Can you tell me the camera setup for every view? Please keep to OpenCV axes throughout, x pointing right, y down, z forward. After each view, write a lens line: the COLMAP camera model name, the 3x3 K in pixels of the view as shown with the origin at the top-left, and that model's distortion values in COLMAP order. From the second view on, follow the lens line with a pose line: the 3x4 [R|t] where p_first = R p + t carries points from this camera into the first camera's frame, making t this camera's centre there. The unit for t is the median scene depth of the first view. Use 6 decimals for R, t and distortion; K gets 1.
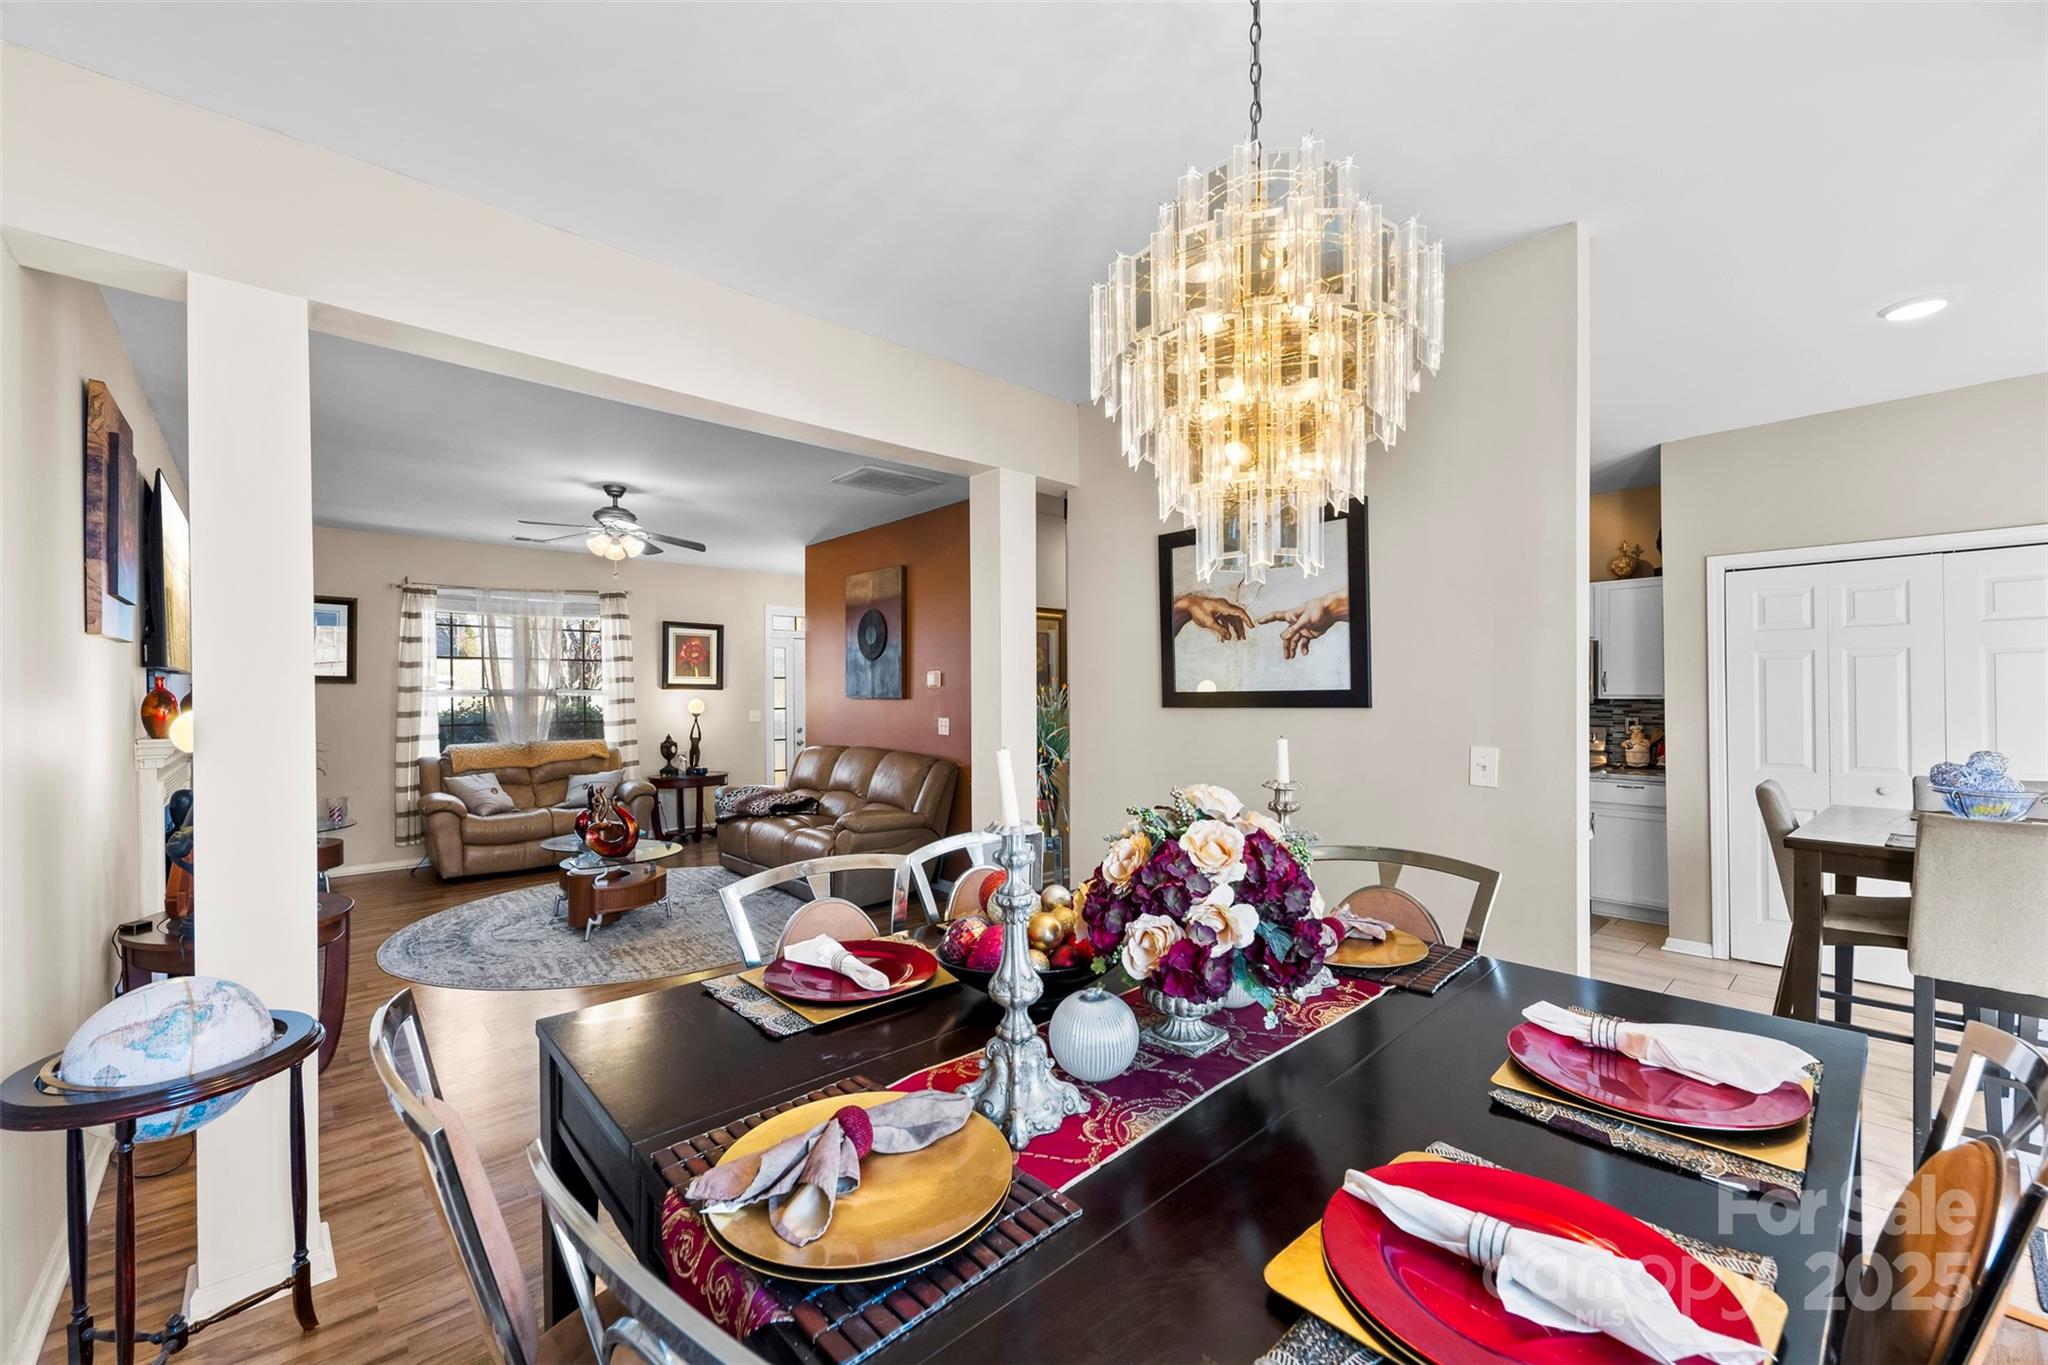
lens RADIAL K [[814.0, 0, 1025.9], [0, 814.0, 688.3], [0, 0, 1]] dist [0.010533, -0.000108]
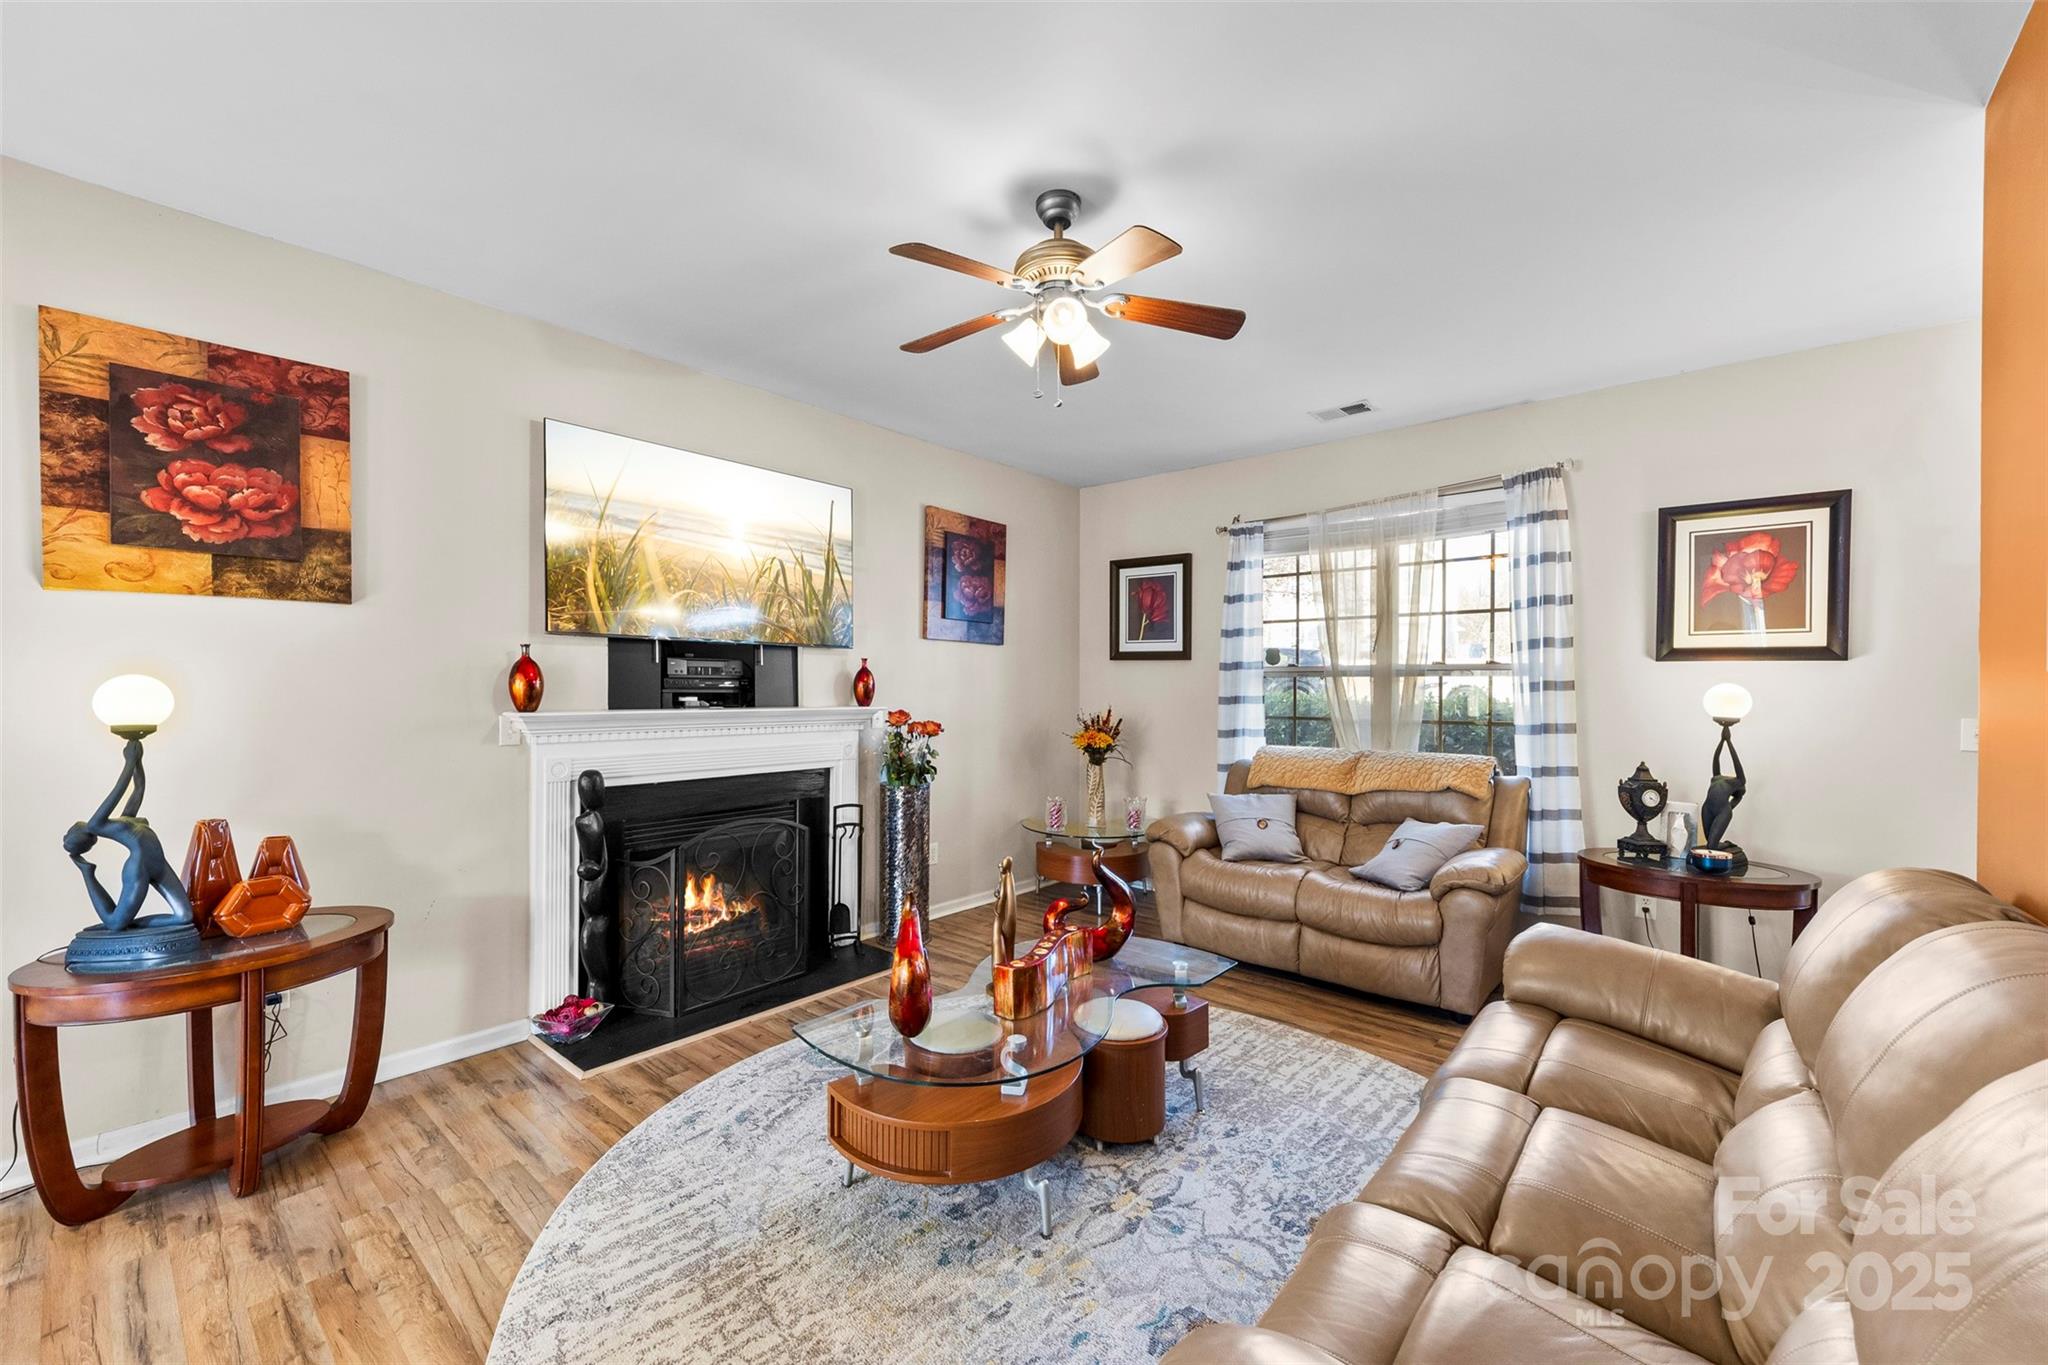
lens RADIAL K [[814.0, 0, 1025.7], [0, 814.0, 686.6], [0, 0, 1]] dist [0.010533, -0.000108]
pose [[0.116593, 0.005165, -0.993166, -0.037946], [0.000076, 0.999986, 0.005210, 0.013442], [0.993180, -0.000683, 0.116591, 0.625206]]
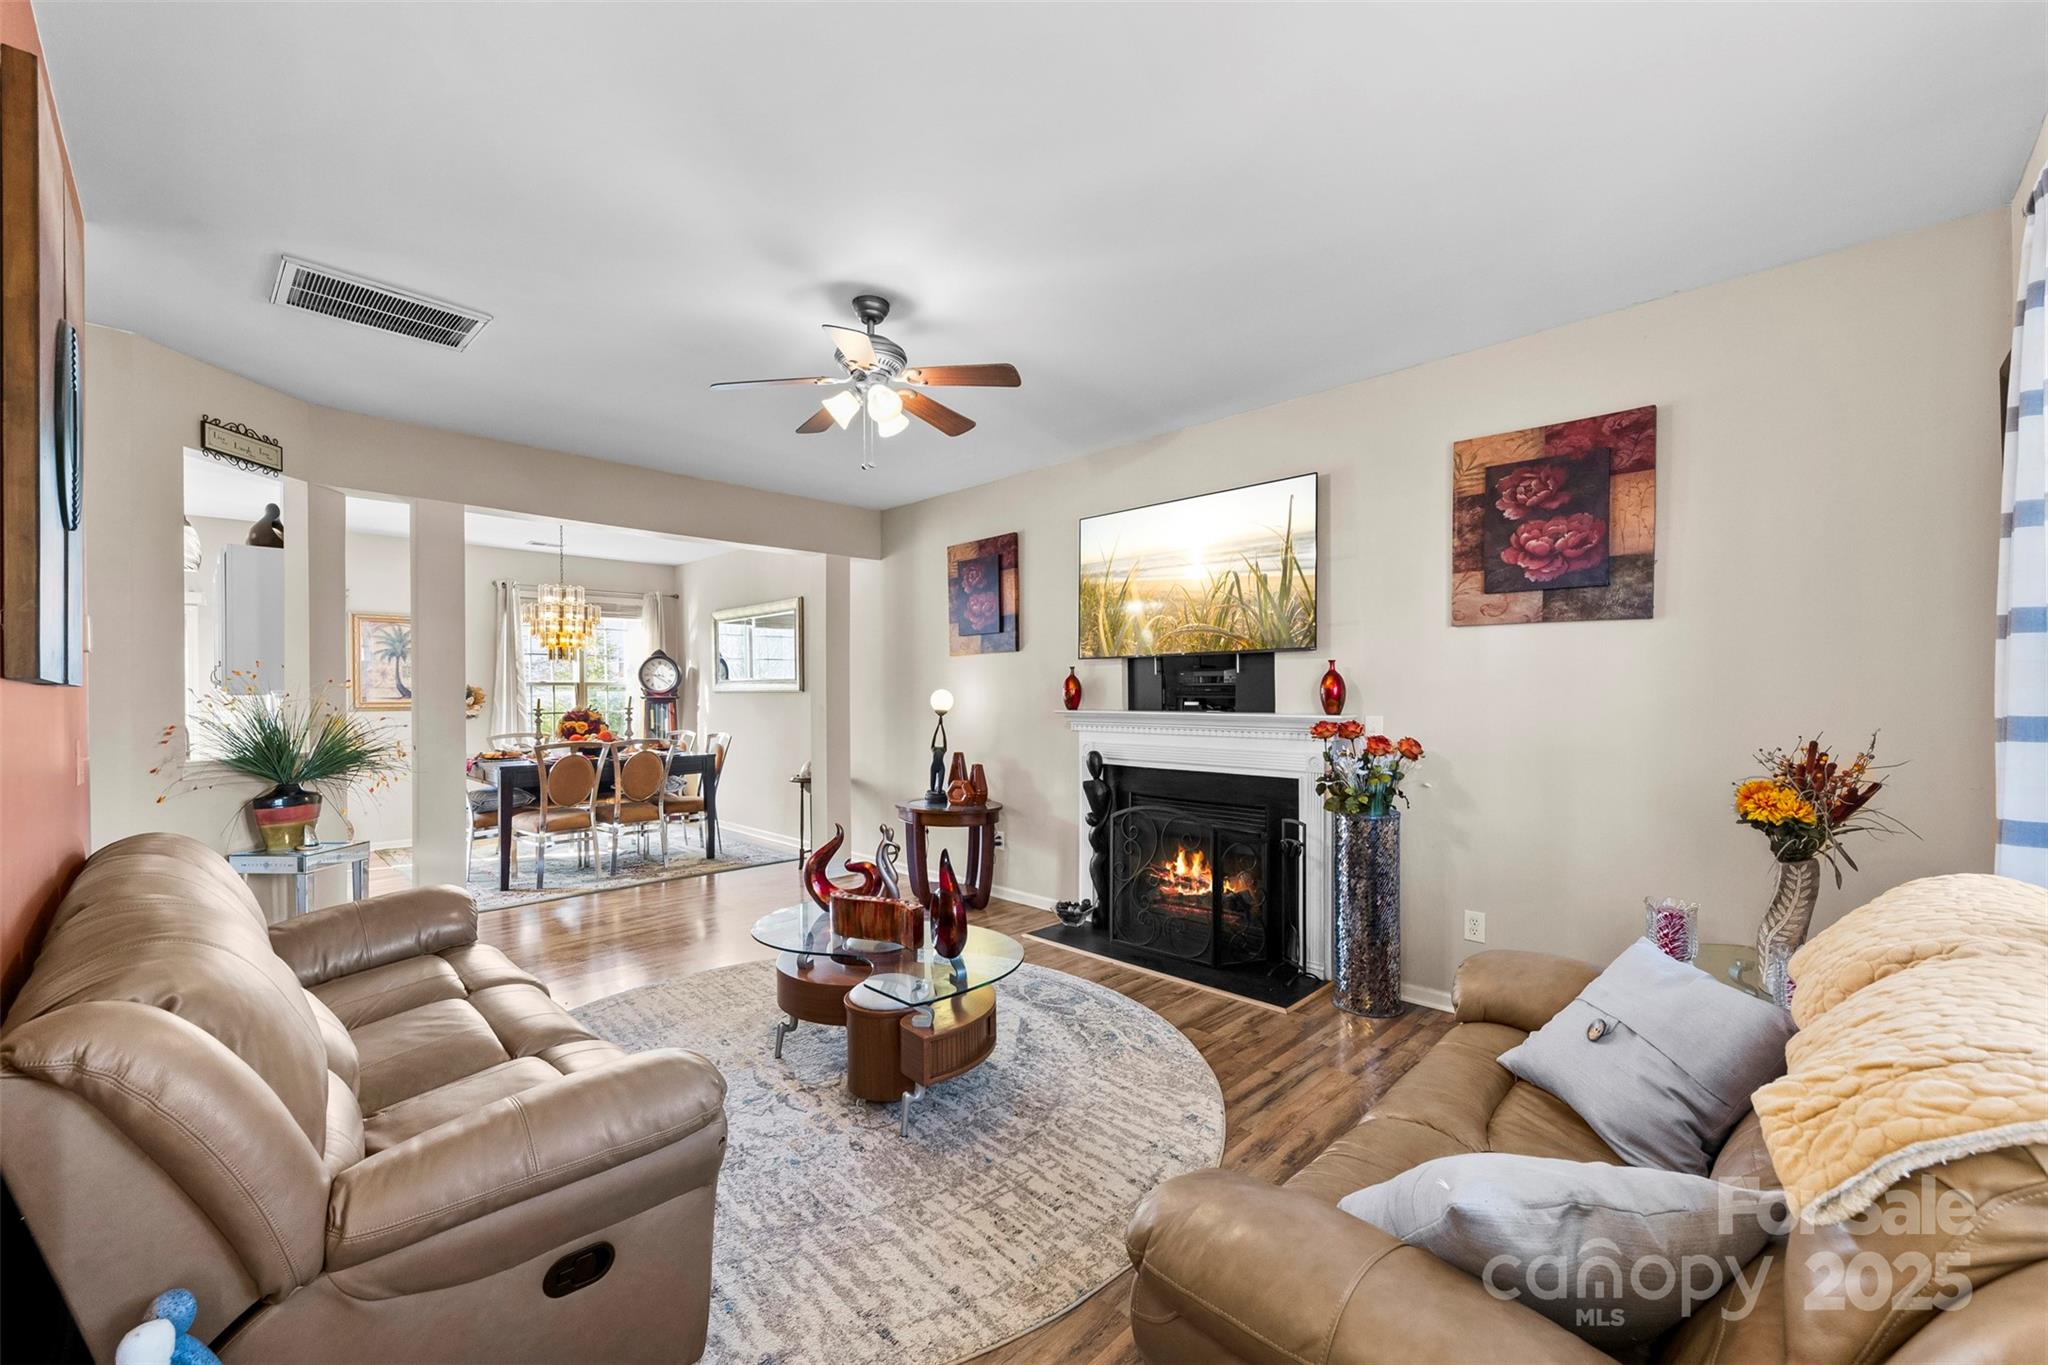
lens RADIAL K [[814.0, 0, 1034.4], [0, 814.0, 686.4], [0, 0, 1]] dist [0.010533, -0.000108]
pose [[-0.998666, 0.002662, -0.051571, -0.406640], [0.003498, 0.999864, -0.016134, 0.020737], [0.051521, -0.016293, -0.998539, 1.069489]]
